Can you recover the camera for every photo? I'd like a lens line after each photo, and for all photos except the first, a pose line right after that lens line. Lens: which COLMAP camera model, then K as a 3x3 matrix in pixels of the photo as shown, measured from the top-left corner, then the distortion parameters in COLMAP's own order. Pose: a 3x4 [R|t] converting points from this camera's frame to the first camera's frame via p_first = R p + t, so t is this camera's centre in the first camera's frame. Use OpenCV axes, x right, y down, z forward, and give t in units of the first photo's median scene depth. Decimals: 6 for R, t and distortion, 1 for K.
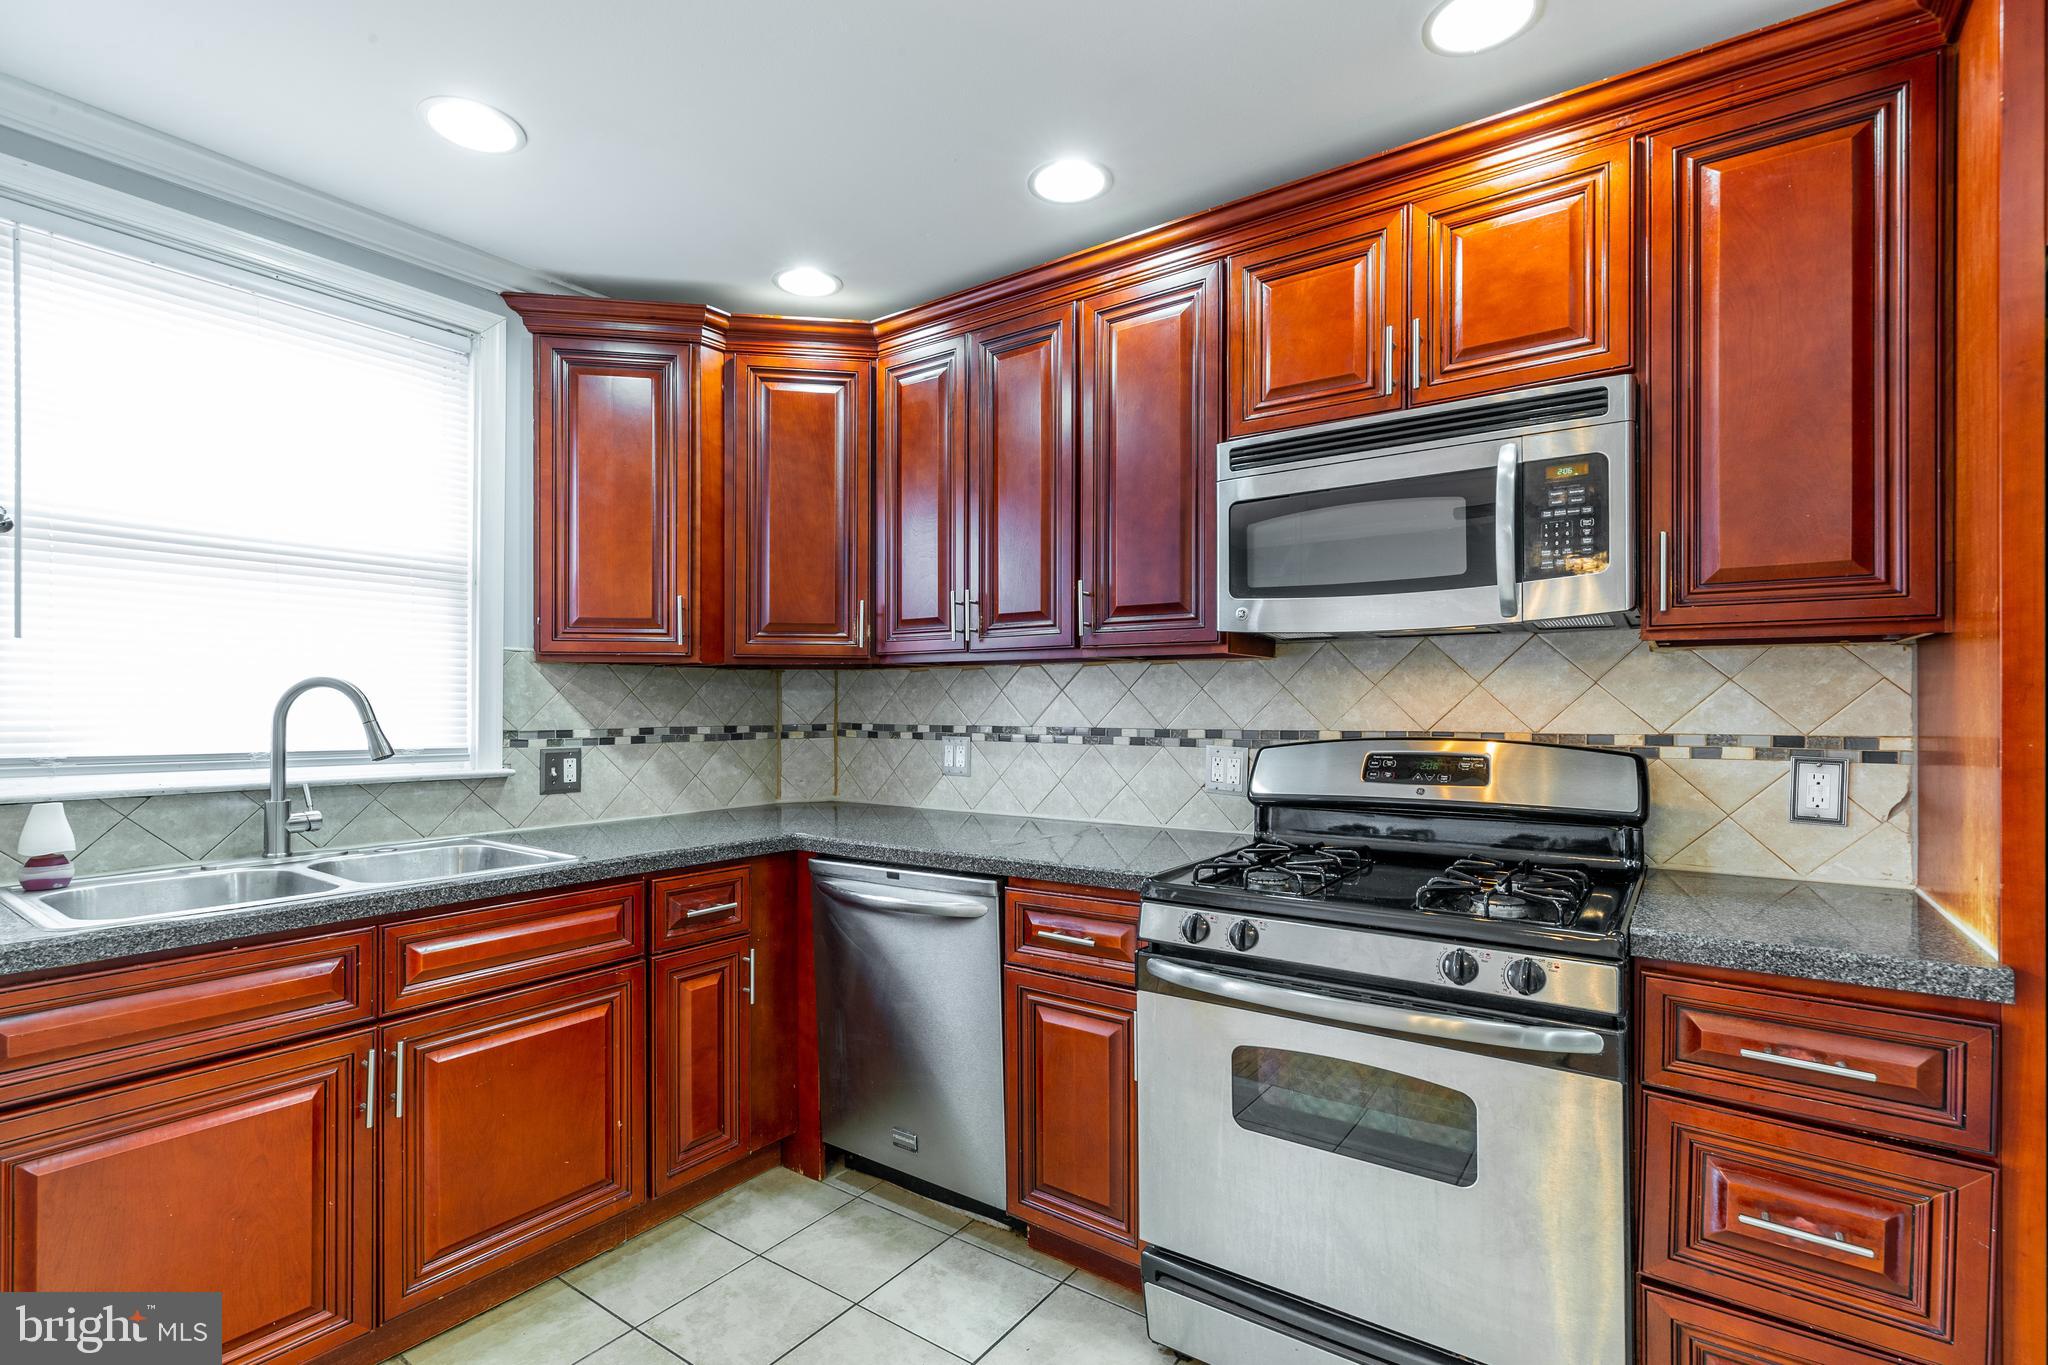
lens RADIAL K [[938.2, 0, 1053.7], [0, 938.2, 701.9], [0, 0, 1]] dist [0.004744, -0.000769]
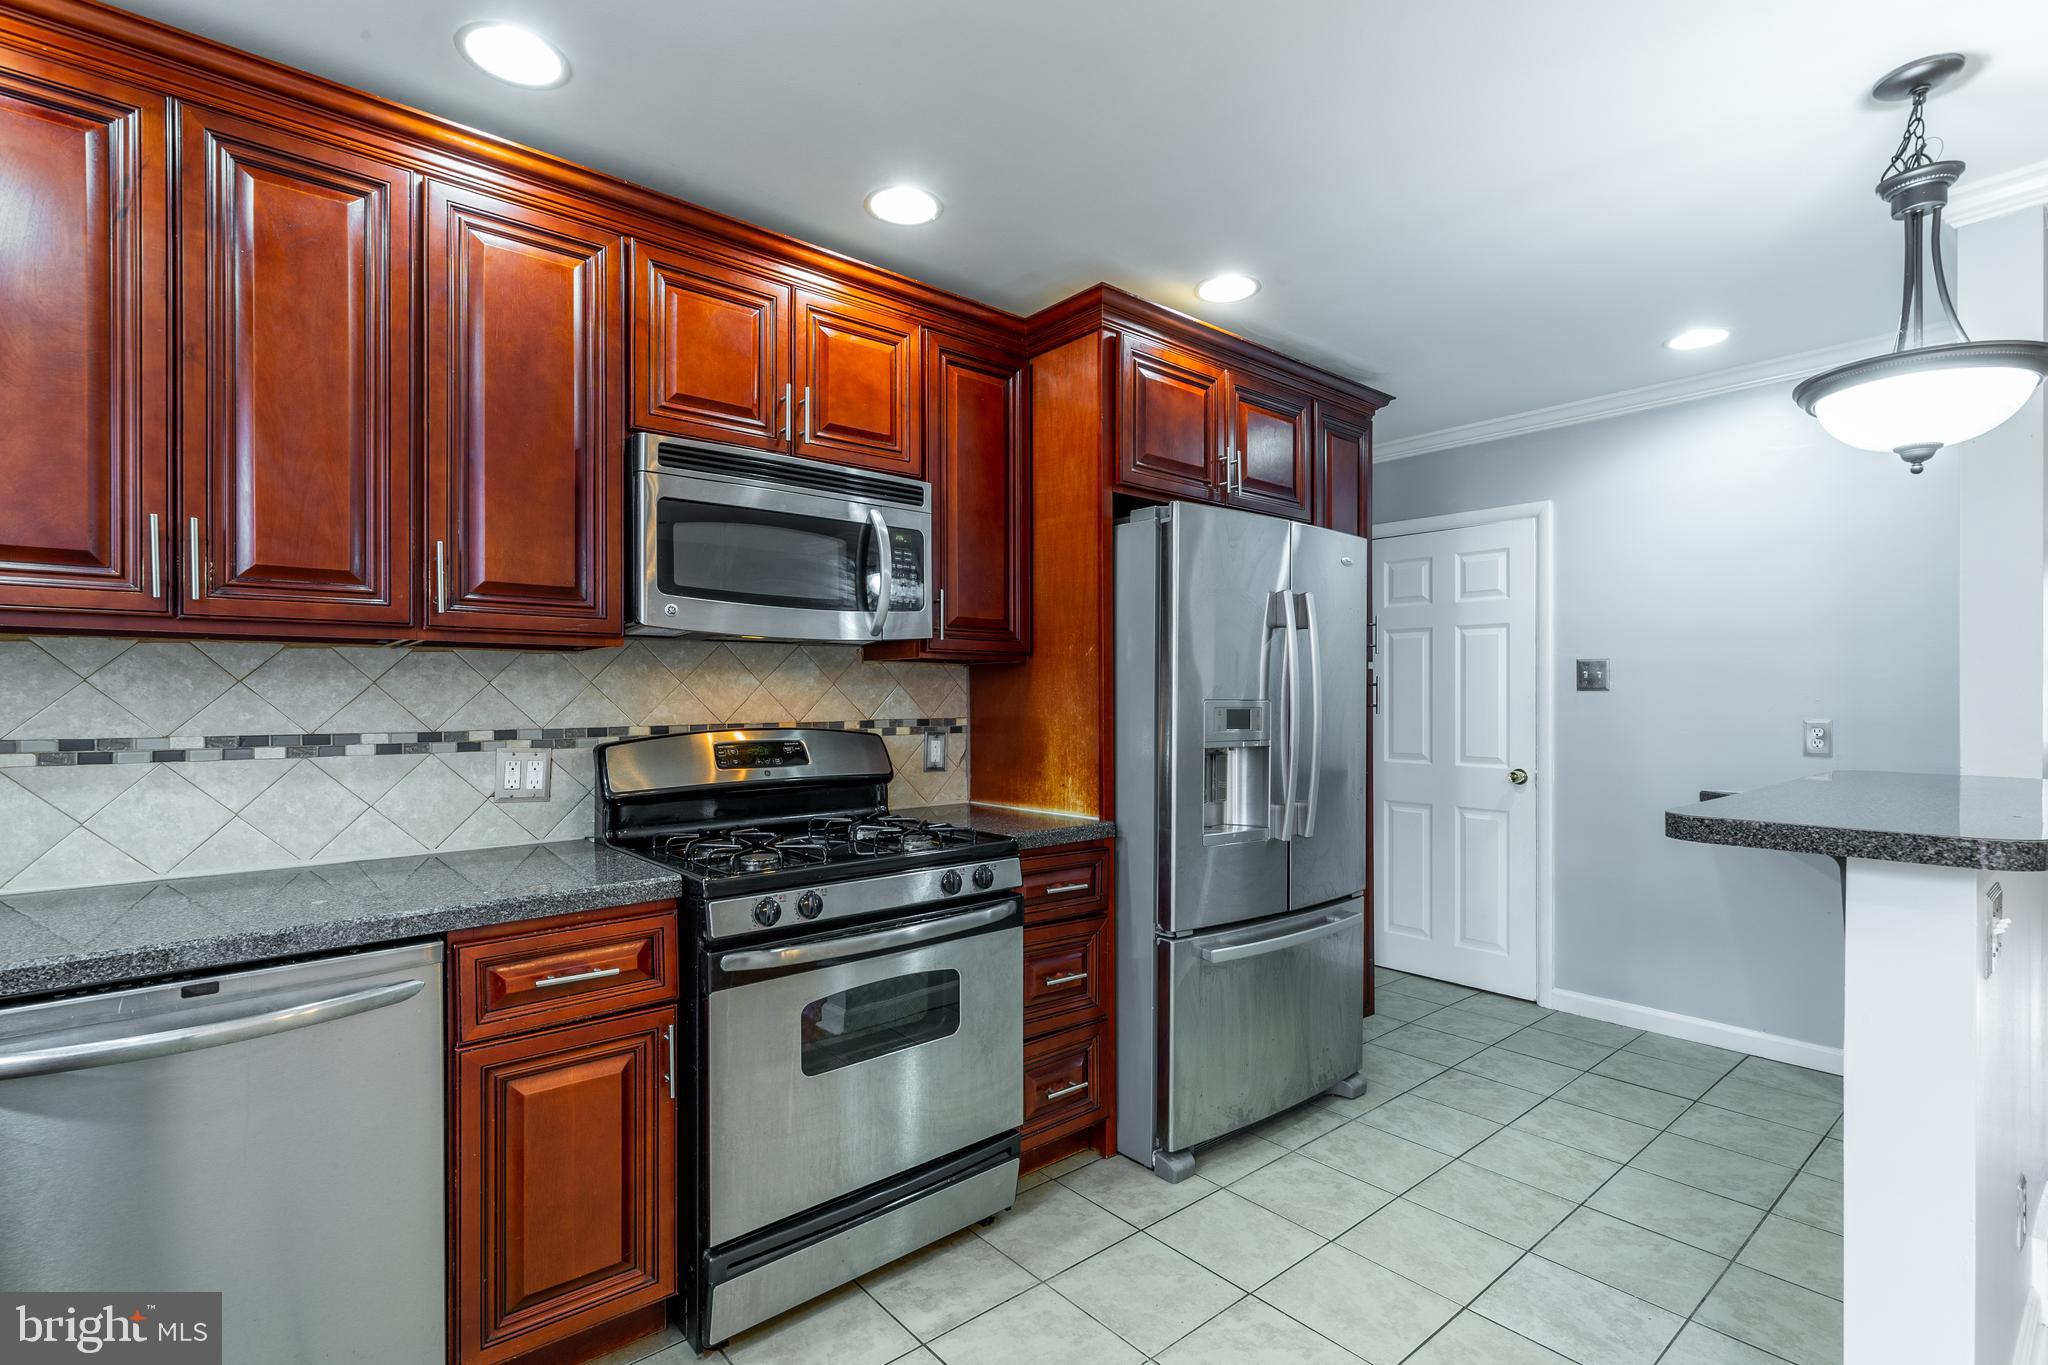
lens RADIAL K [[938.2, 0, 972.6], [0, 938.2, 703.8], [0, 0, 1]] dist [0.004744, -0.000769]
pose [[0.281005, -0.005088, 0.959693, -0.648365], [0.000613, 0.999987, 0.005122, 0.001059], [-0.959706, -0.000851, 0.281005, 0.391650]]
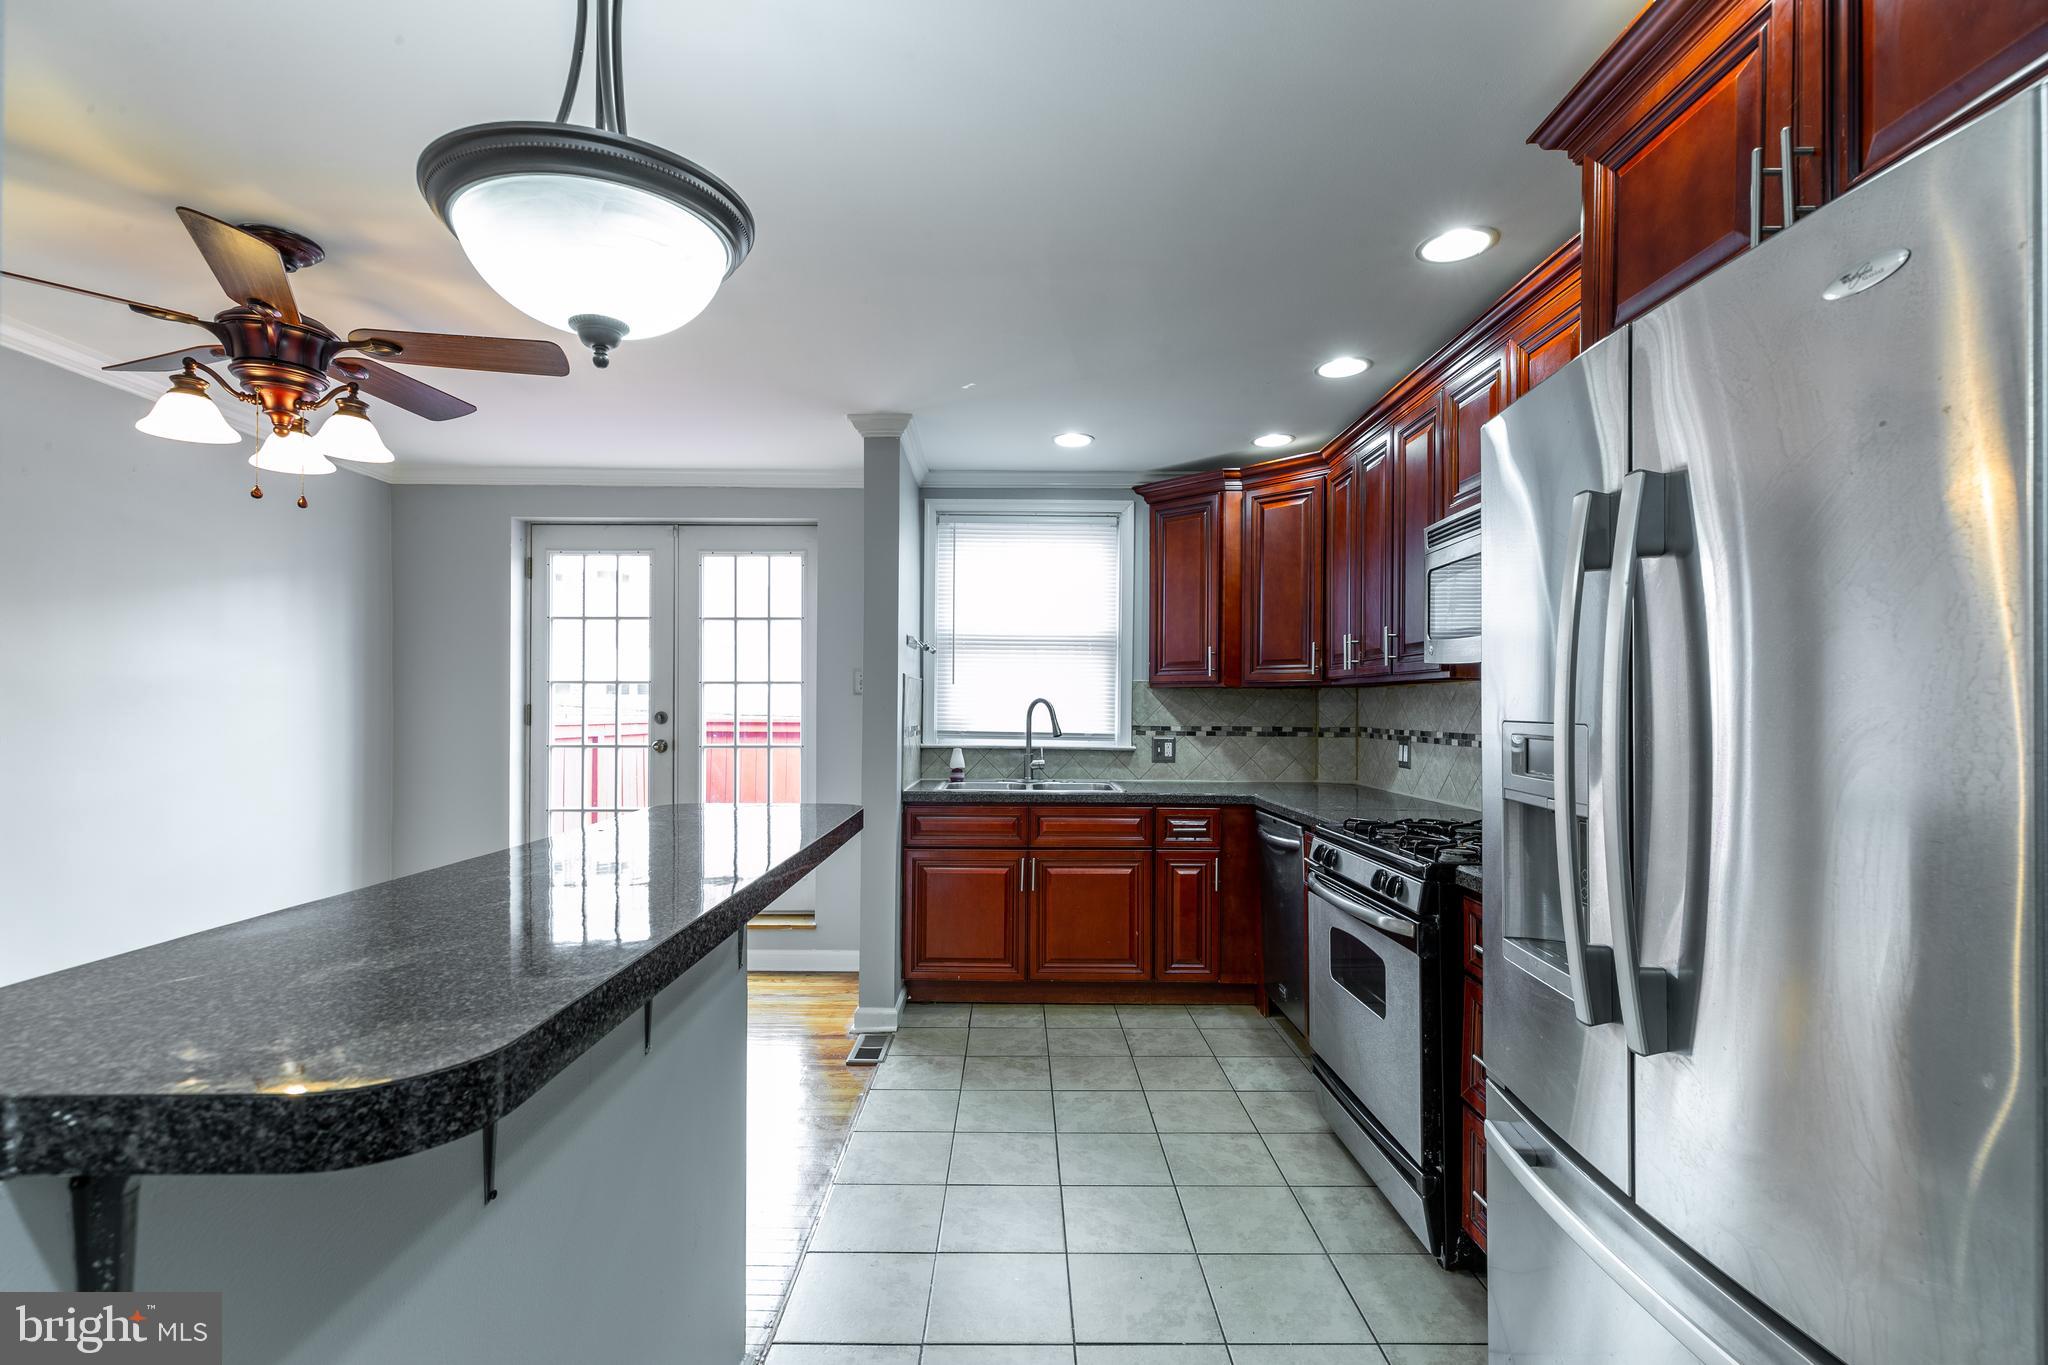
lens RADIAL K [[938.2, 0, 1033.1], [0, 938.2, 697.0], [0, 0, 1]] dist [0.004744, -0.000769]
pose [[0.591573, -0.004938, -0.806236, 0.941531], [-0.005835, 0.999929, -0.010407, -0.006054], [0.806230, 0.010861, 0.591502, -0.292046]]
